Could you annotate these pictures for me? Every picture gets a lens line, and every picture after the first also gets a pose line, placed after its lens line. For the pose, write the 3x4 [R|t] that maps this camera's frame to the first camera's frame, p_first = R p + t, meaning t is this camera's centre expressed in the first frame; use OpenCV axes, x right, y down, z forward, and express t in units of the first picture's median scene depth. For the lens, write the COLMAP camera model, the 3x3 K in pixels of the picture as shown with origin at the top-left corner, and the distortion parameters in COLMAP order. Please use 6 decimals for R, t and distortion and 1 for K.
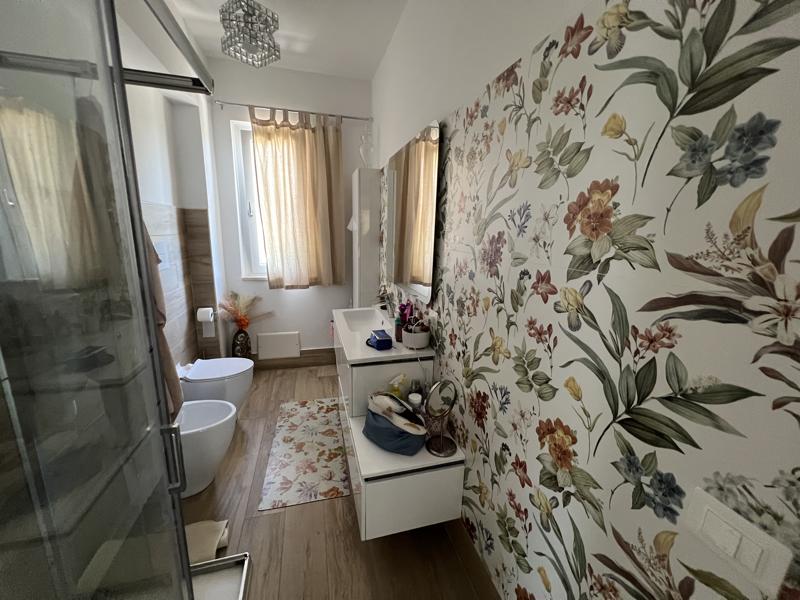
lens RADIAL K [[319.5, 0, 397.8], [0, 319.5, 299.6], [0, 0, 1]] dist [-0.001509, 0.000065]
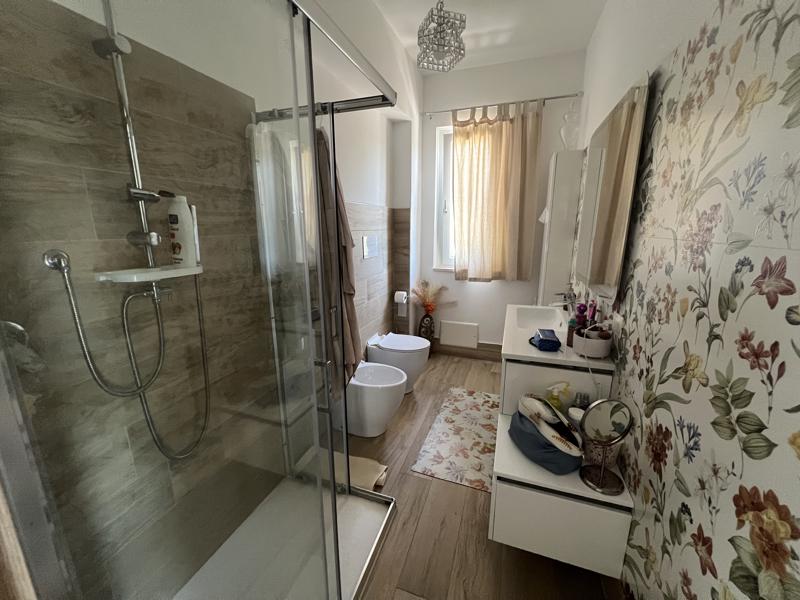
lens RADIAL K [[319.5, 0, 397.8], [0, 319.5, 299.6], [0, 0, 1]] dist [-0.001509, 0.000065]
pose [[0.815059, 0.102142, -0.570304, 0.125499], [-0.099551, 0.994388, 0.035820, 0.026633], [0.570762, 0.027578, 0.820653, 0.027838]]
